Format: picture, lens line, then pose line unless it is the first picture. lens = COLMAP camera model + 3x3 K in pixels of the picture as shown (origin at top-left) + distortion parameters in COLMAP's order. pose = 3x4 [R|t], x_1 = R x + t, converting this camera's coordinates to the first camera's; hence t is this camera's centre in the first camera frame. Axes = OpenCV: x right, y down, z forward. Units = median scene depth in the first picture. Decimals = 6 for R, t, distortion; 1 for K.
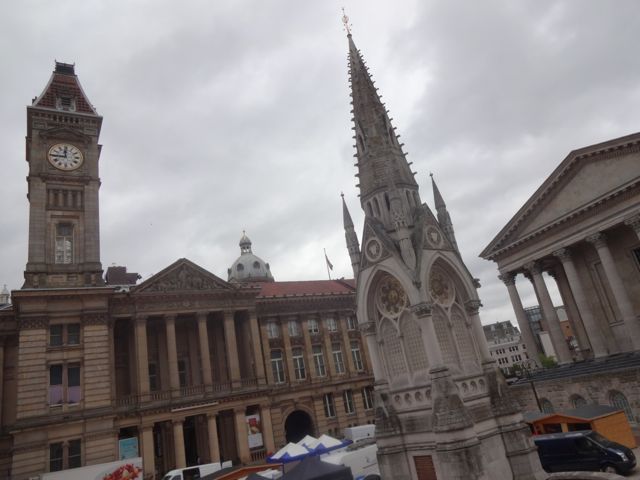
lens RADIAL K [[493.3, 0, 320.0], [0, 493.3, 240.0], [0, 0, 1]] dist [-0.008457, -0.007310]
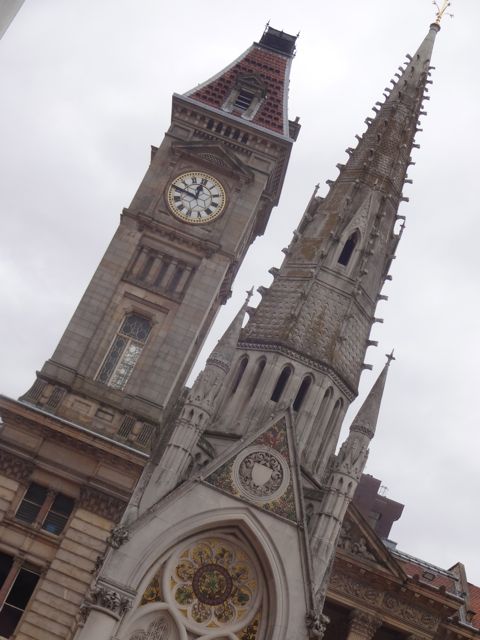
lens RADIAL K [[1188.2, 0, 240.0], [0, 1188.2, 320.0], [0, 0, 1]] dist [0.007155, -0.099052]
pose [[0.748819, 0.276507, -0.602340, 0.320253], [-0.359554, 0.932936, -0.018723, -0.042532], [0.556768, 0.230594, 0.798020, 0.054127]]
